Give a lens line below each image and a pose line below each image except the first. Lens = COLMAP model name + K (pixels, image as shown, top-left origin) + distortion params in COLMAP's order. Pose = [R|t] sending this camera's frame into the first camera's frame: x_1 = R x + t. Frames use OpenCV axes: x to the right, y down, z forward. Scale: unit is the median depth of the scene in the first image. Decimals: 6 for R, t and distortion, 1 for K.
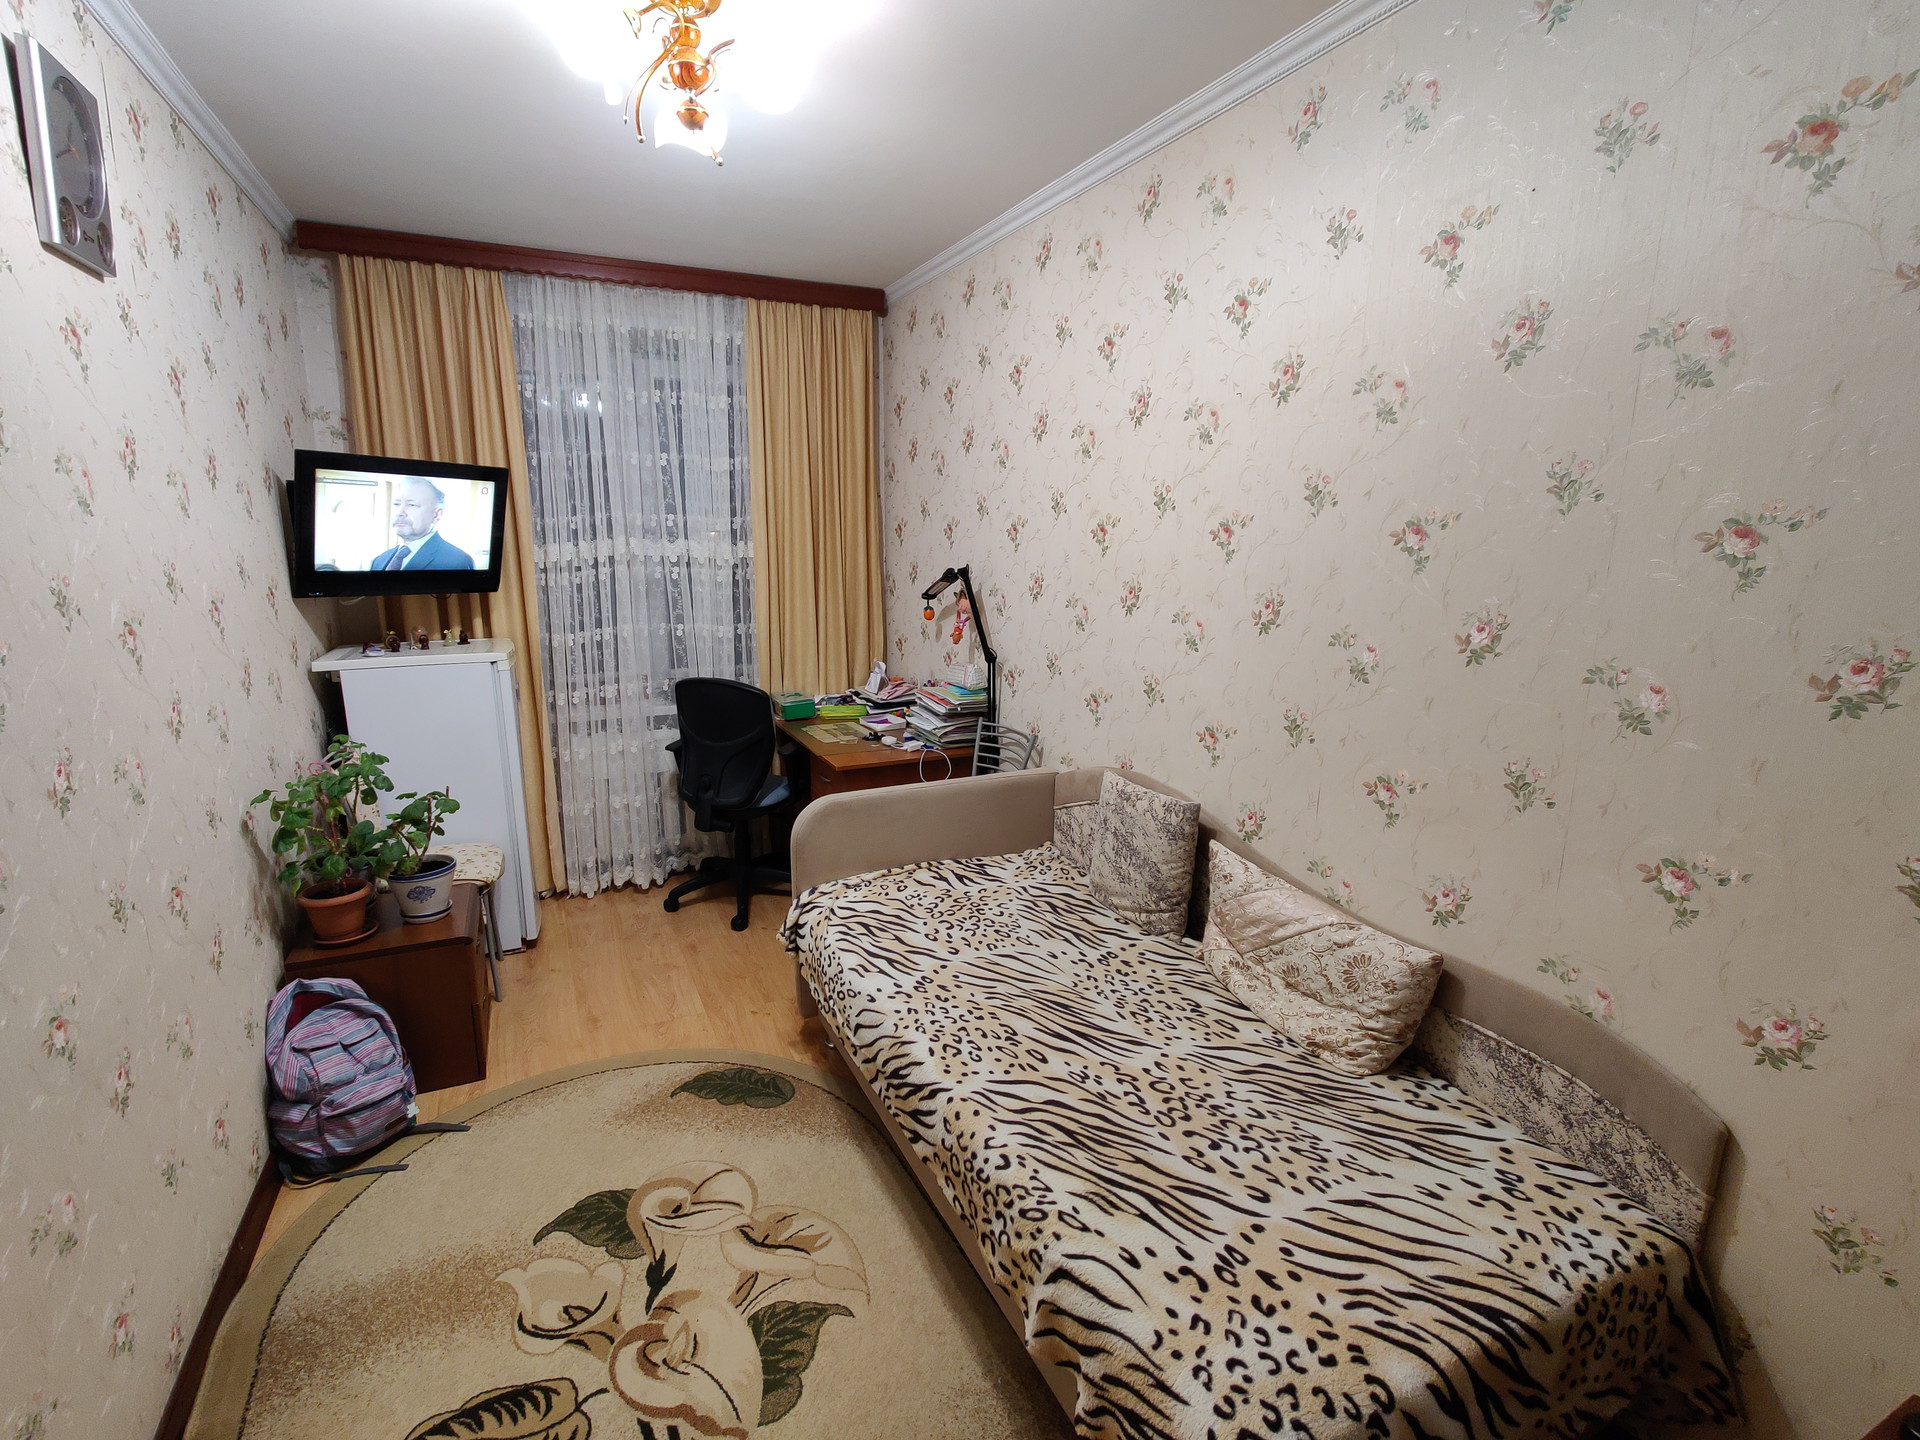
lens RADIAL K [[897.3, 0, 949.2], [0, 897.3, 723.7], [0, 0, 1]] dist [0.003819, -0.003541]
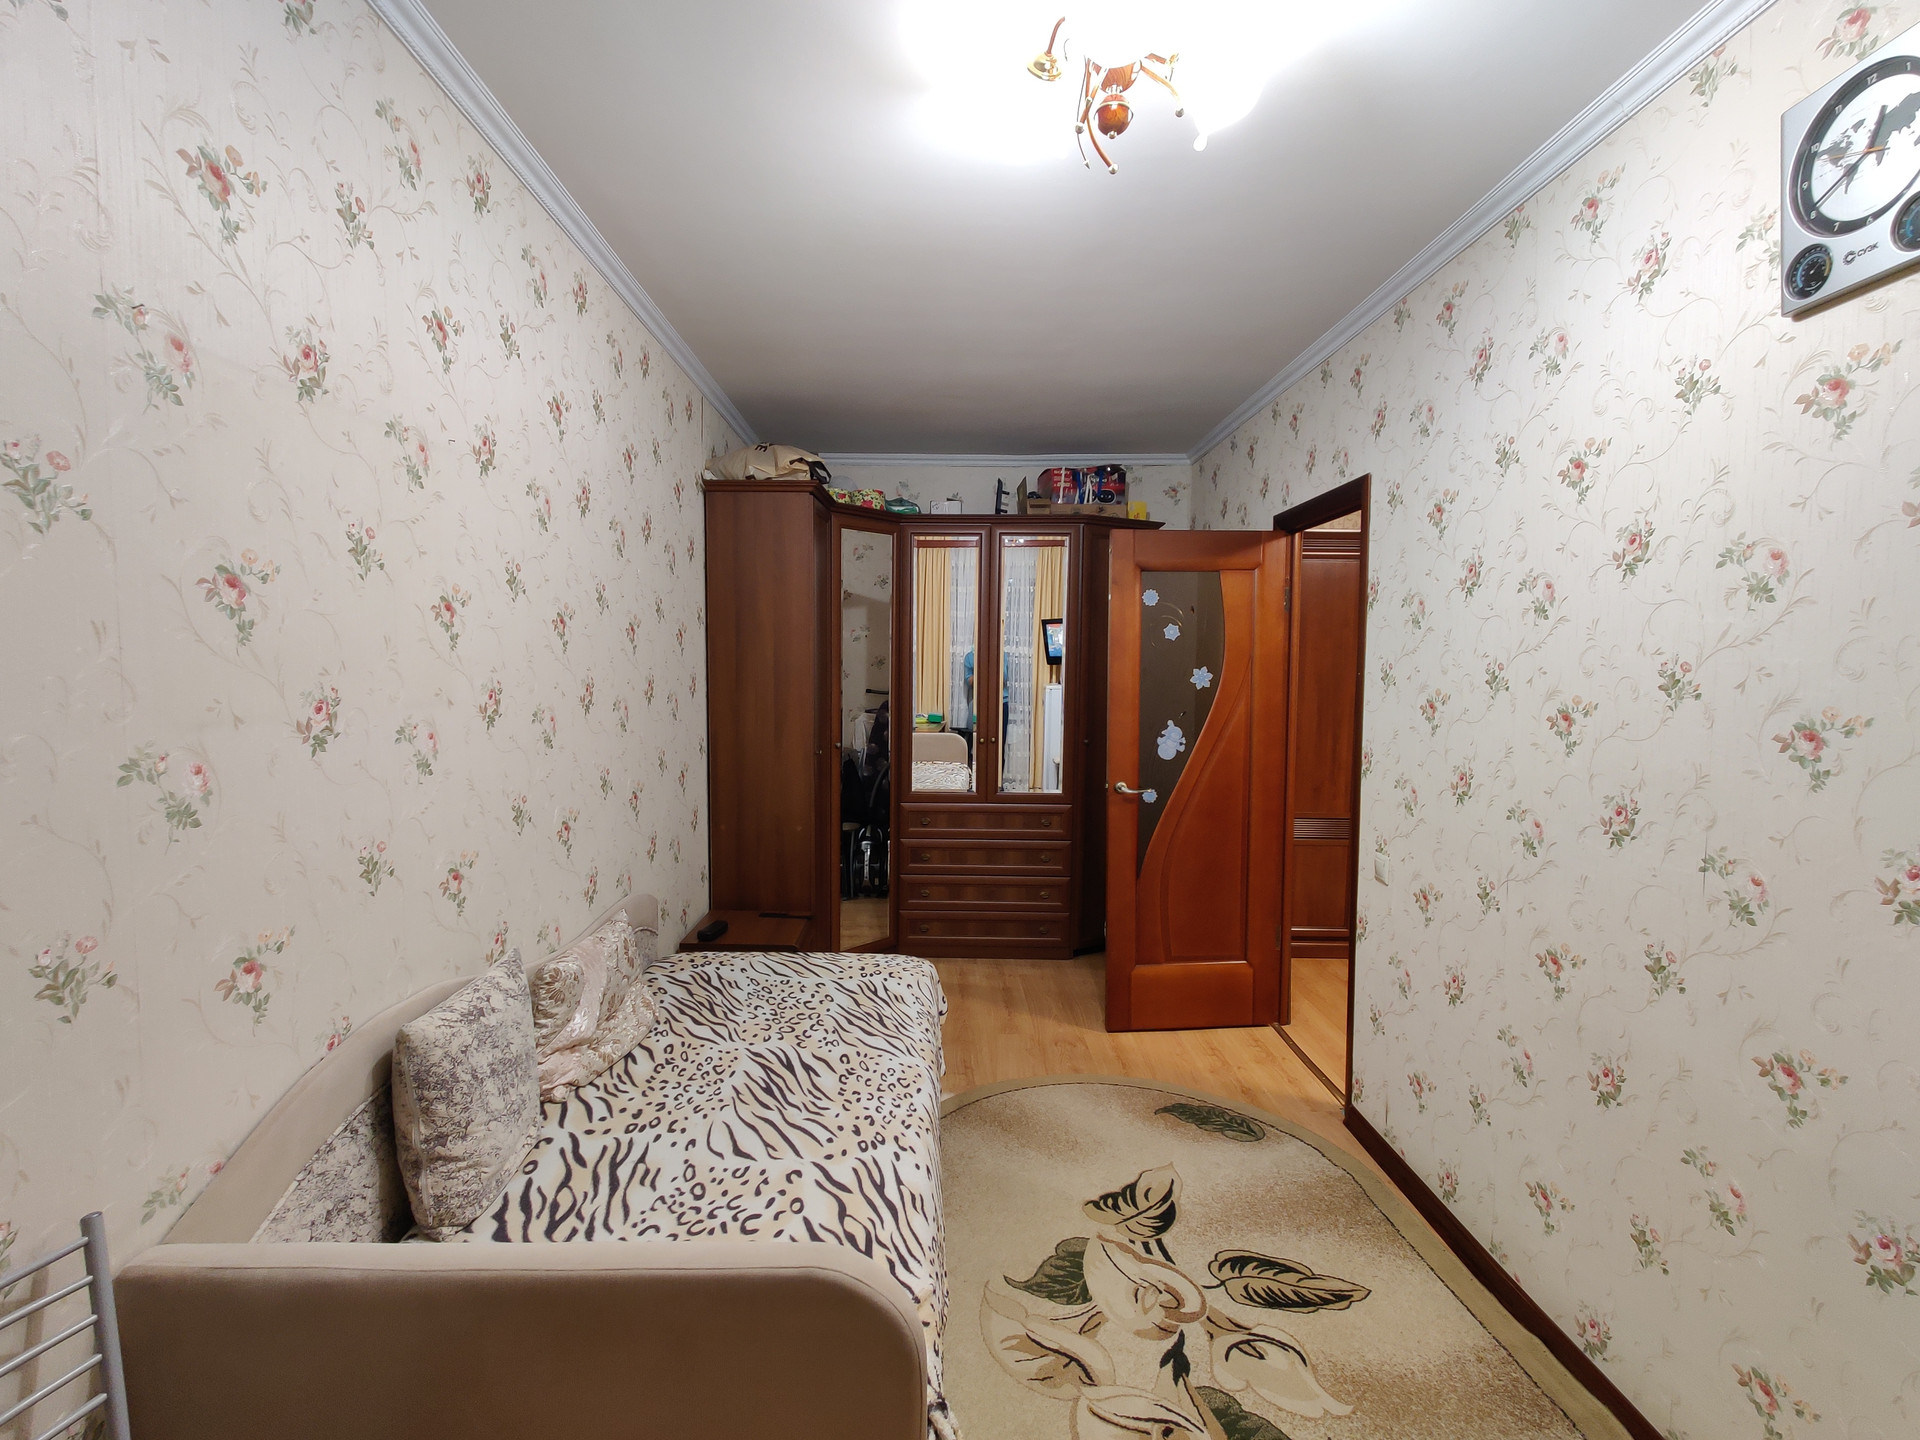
lens RADIAL K [[897.3, 0, 949.2], [0, 897.3, 723.7], [0, 0, 1]] dist [0.003819, -0.003541]
pose [[-0.910074, -0.043310, 0.412176, -0.486189], [0.072146, 0.962785, 0.260463, -0.346845], [-0.408117, 0.266777, -0.873081, 1.828886]]
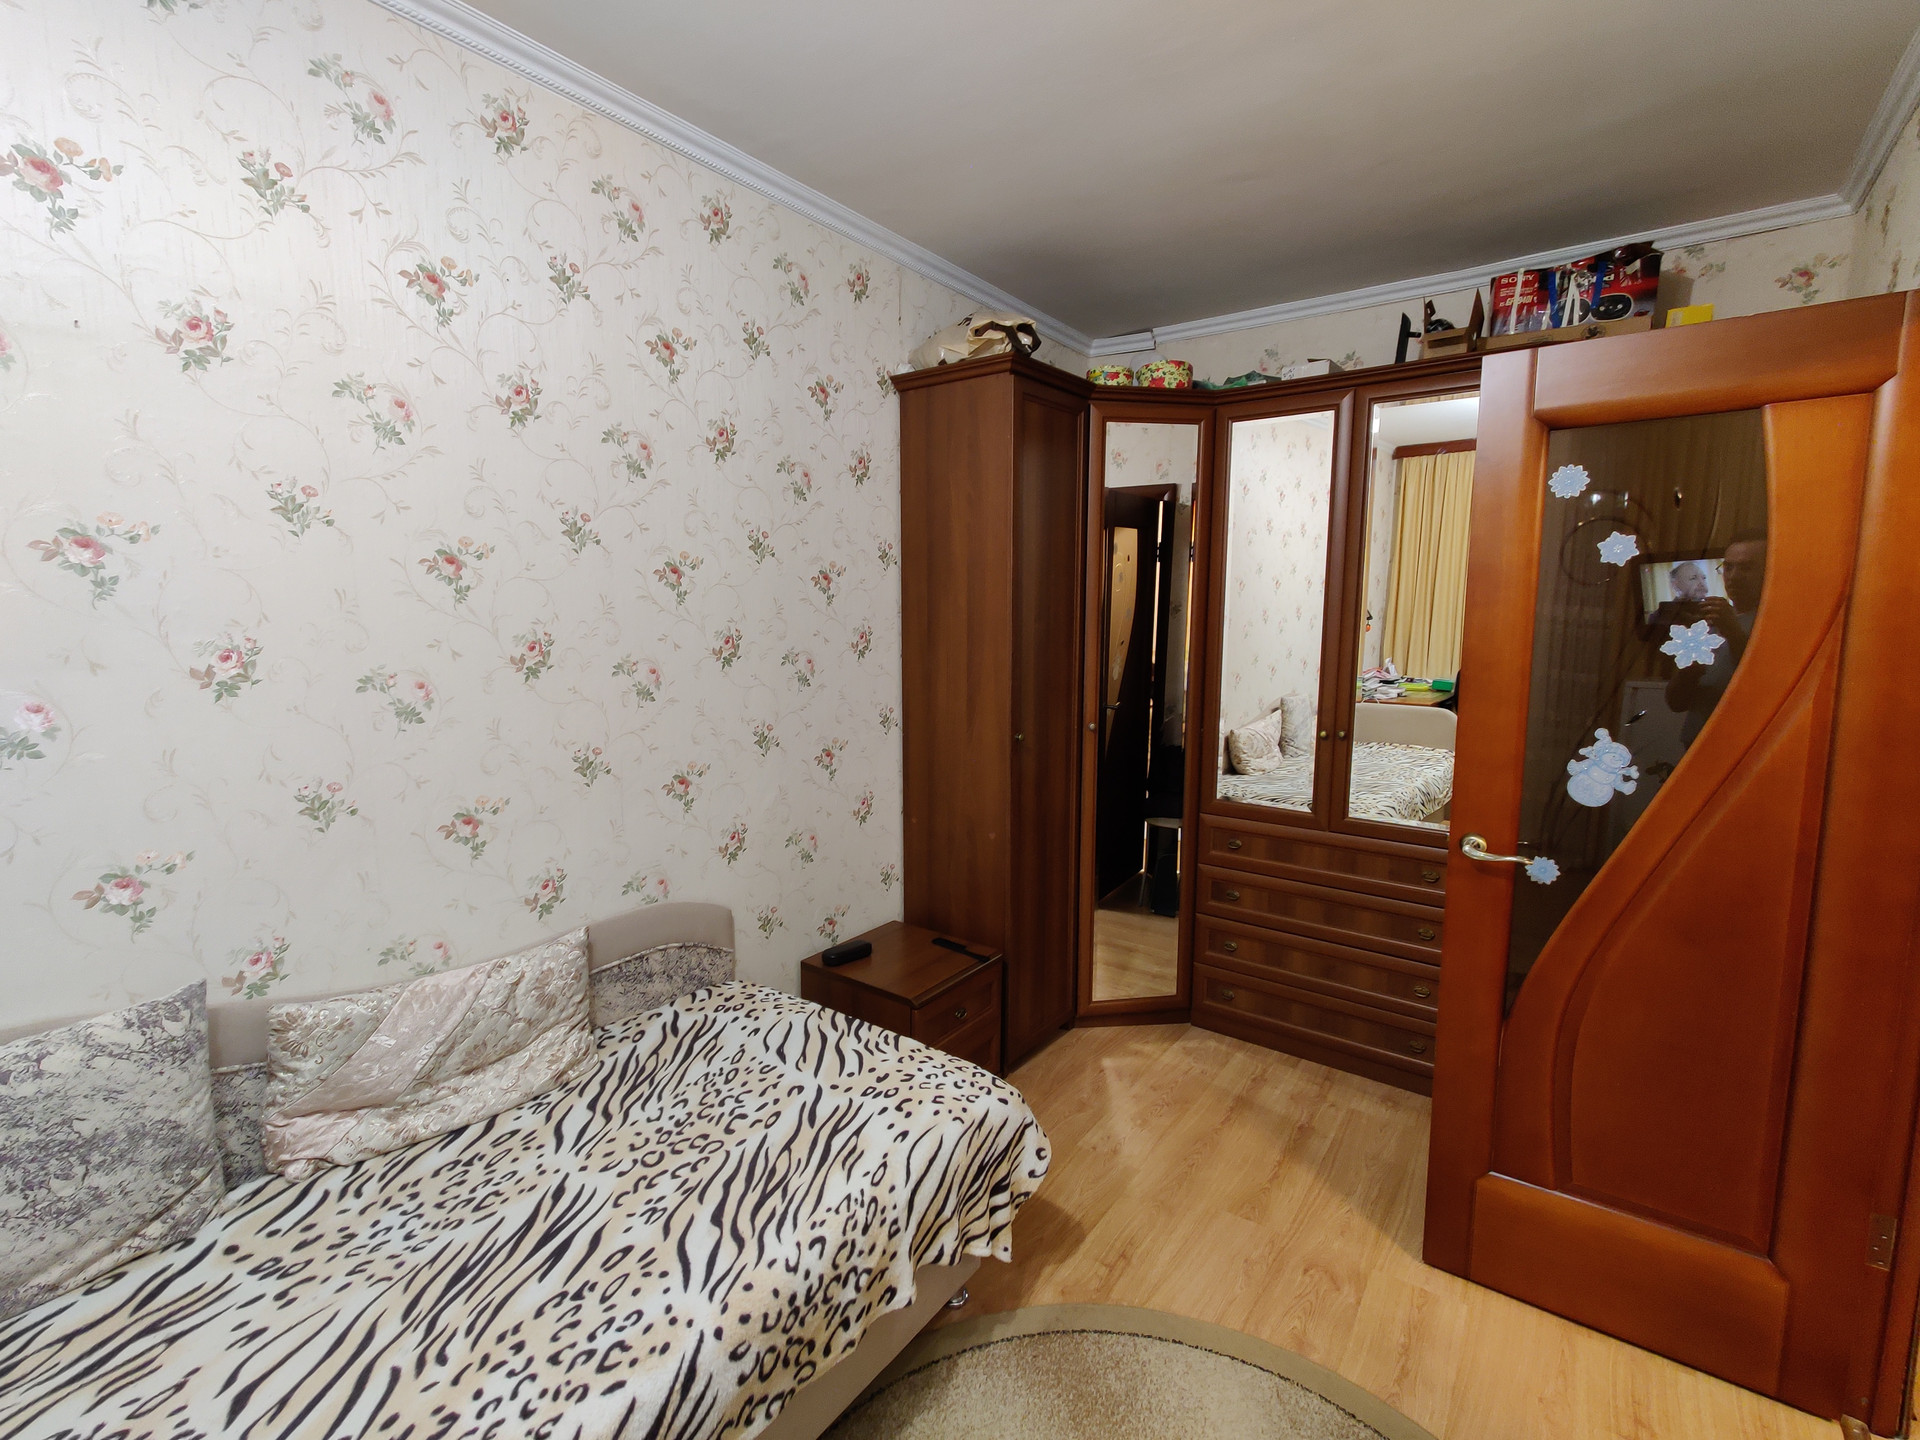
lens RADIAL K [[899.7, 0, 948.2], [0, 899.7, 720.2], [0, 0, 1]] dist [-0.004660, -0.000146]
pose [[-0.481695, -0.116617, 0.868545, -0.604286], [0.178336, 0.957323, 0.227442, -0.163394], [-0.858001, 0.264451, -0.440340, 0.959684]]
